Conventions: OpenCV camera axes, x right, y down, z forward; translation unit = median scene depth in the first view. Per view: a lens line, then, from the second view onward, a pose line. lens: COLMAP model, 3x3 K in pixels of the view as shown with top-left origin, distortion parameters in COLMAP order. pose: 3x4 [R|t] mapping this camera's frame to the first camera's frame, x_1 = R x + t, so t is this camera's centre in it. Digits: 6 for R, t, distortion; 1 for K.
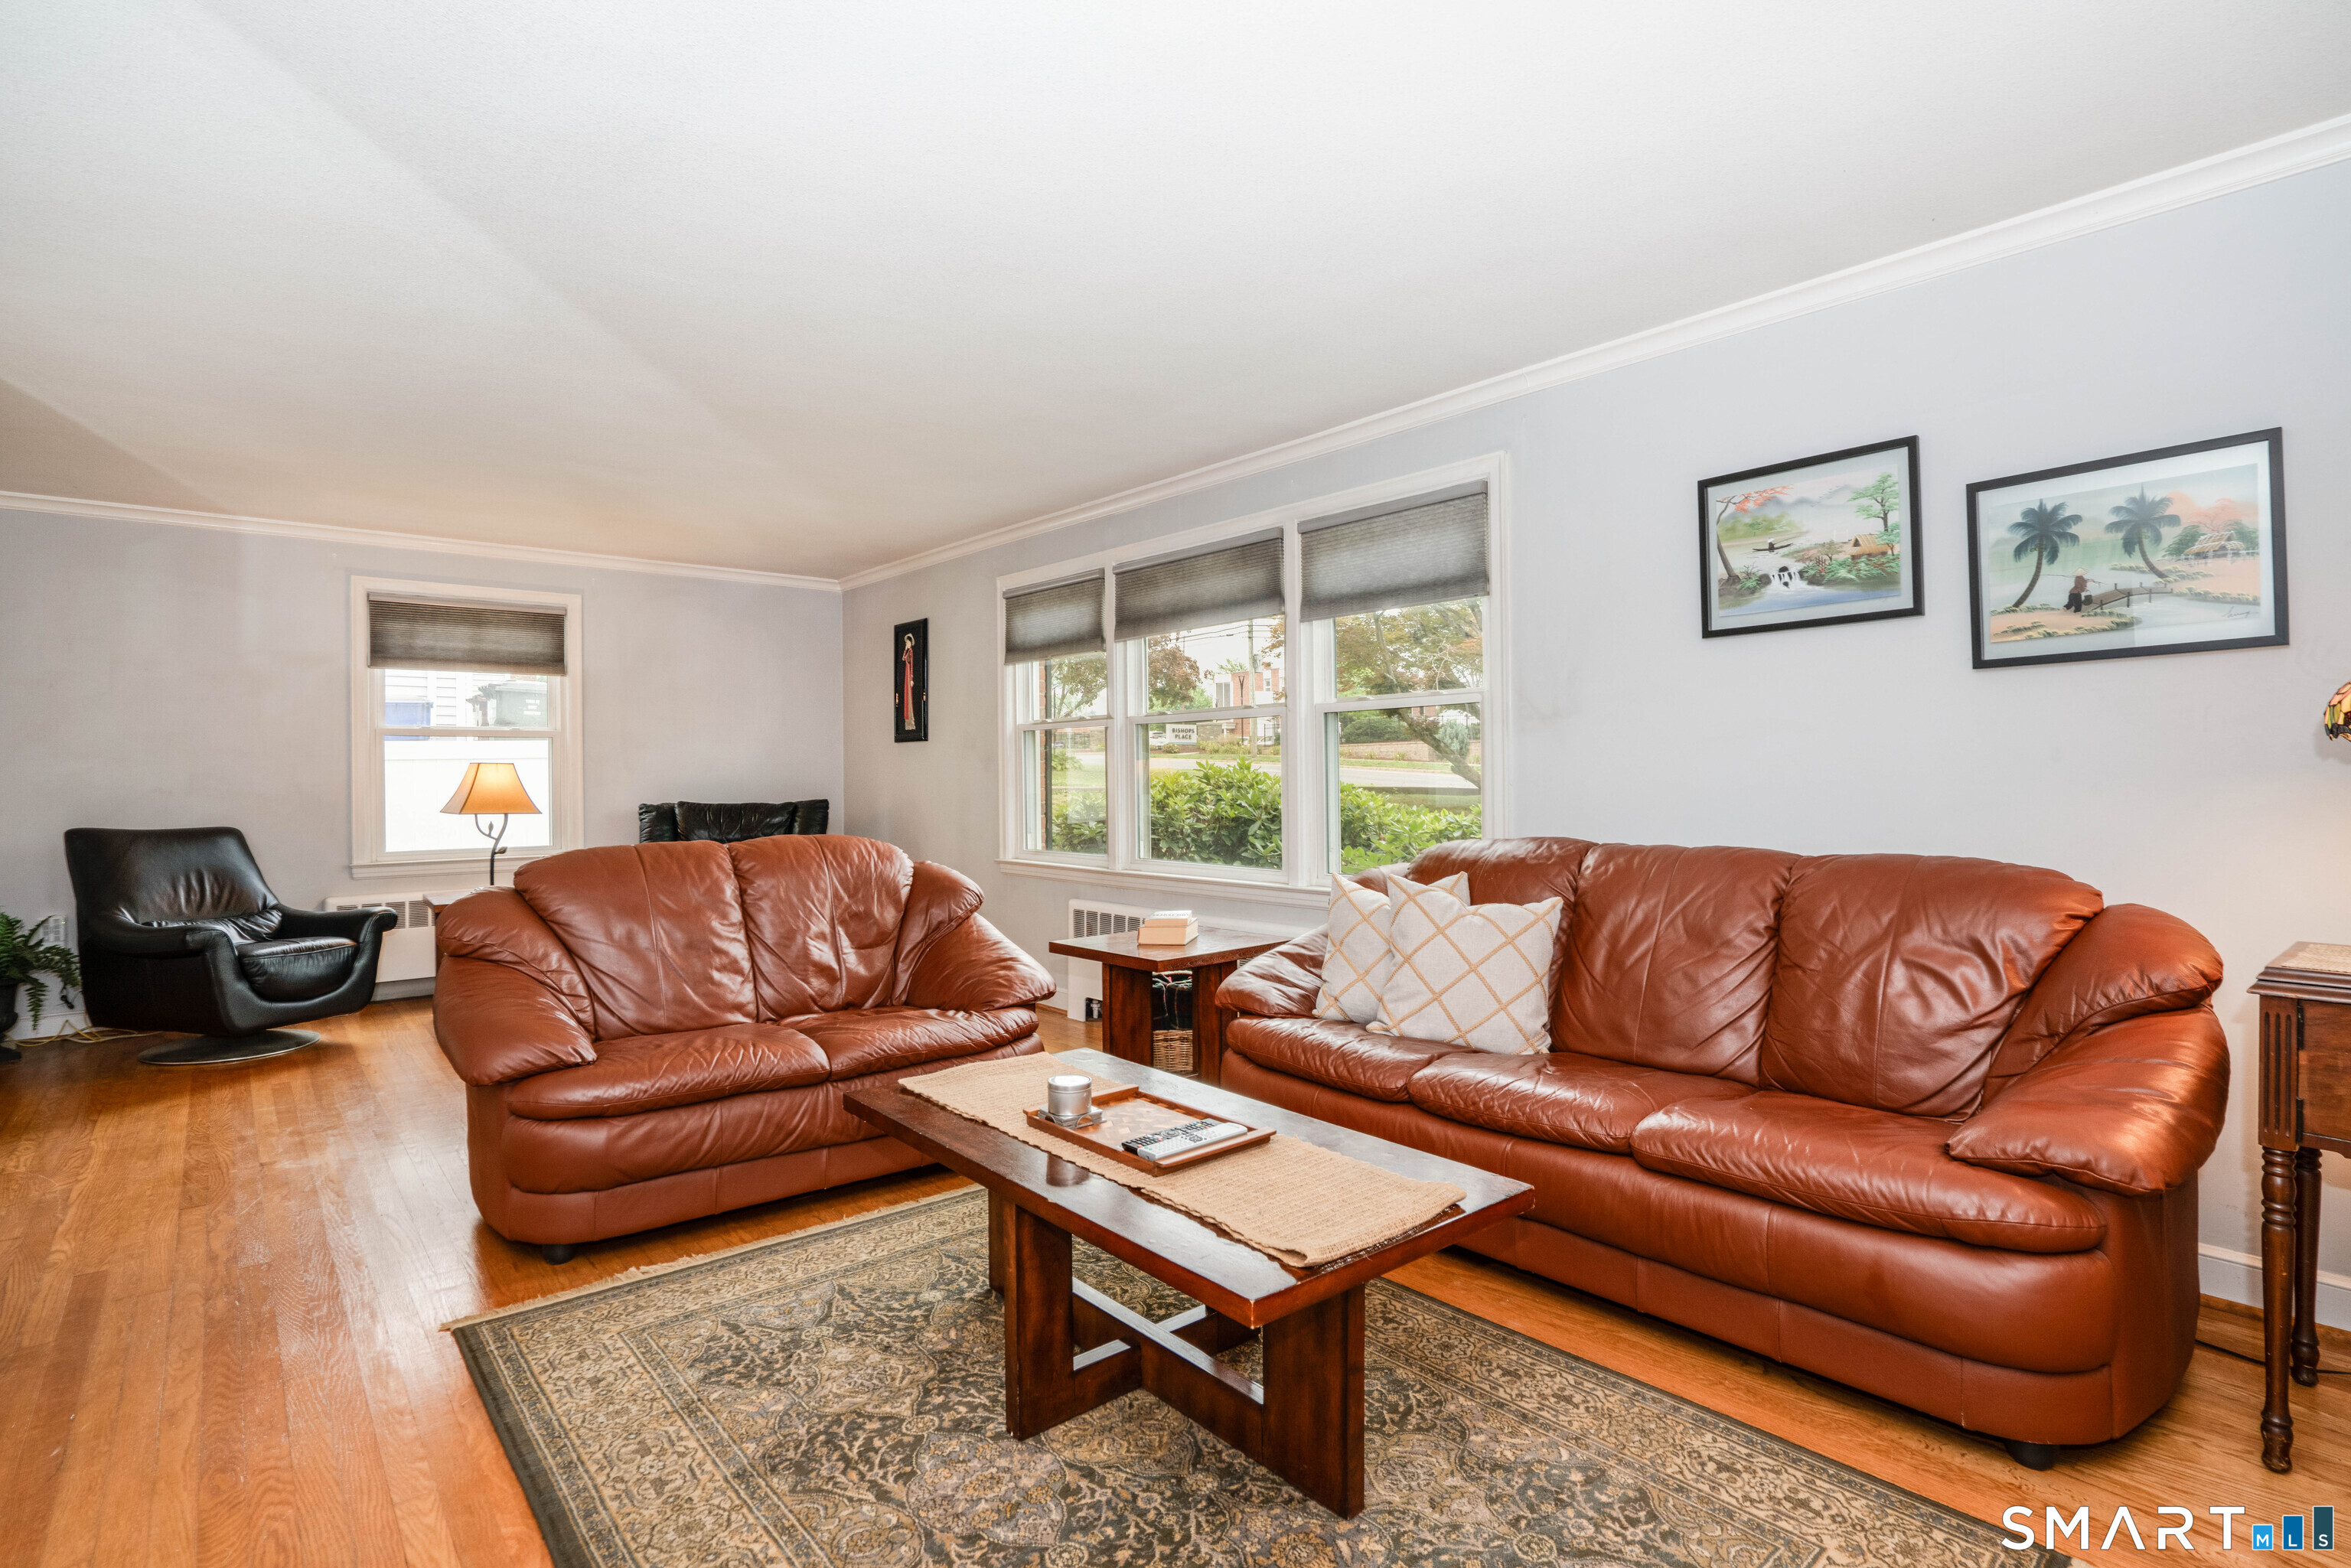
lens RADIAL K [[1170.4, 0, 1171.7], [0, 1170.4, 781.0], [0, 0, 1]] dist [-0.004634, 0.000502]
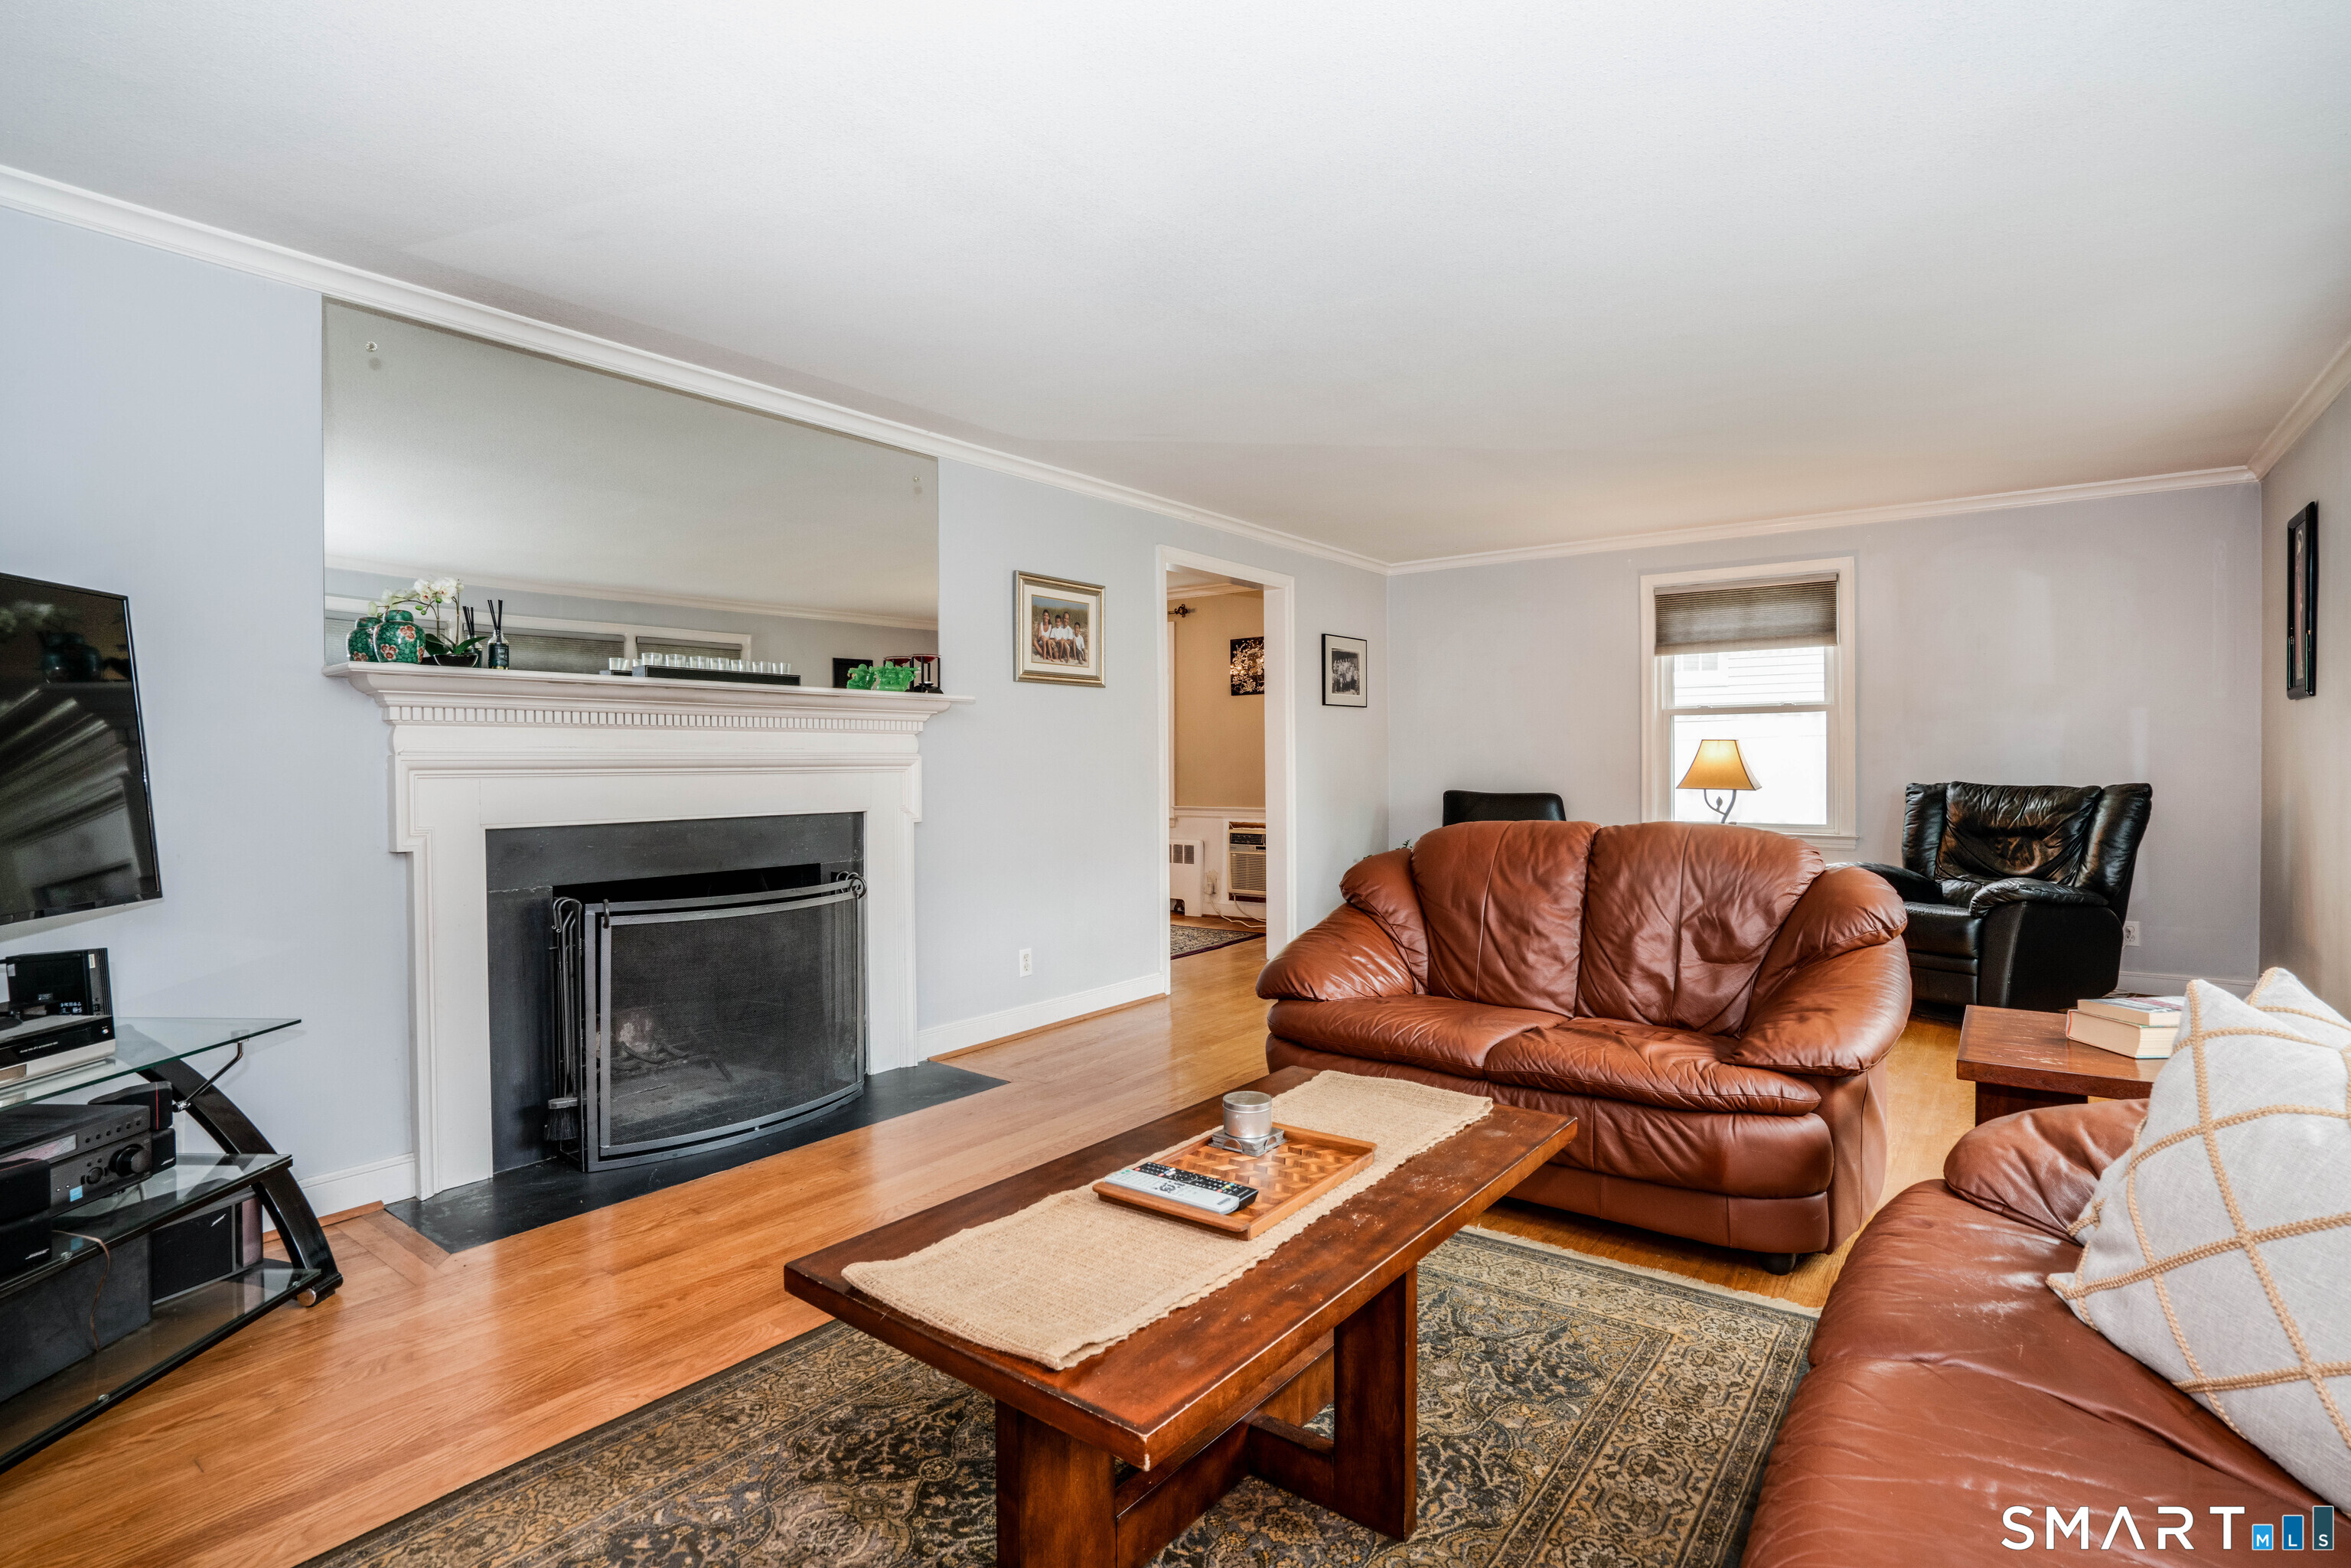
lens RADIAL K [[1170.4, 0, 1164.0], [0, 1170.4, 781.8], [0, 0, 1]] dist [-0.004634, 0.000502]
pose [[0.221259, 0.024498, -0.974907, 0.305874], [0.000992, 0.999678, 0.025345, -0.004883], [0.975215, -0.006575, 0.221163, 0.290314]]
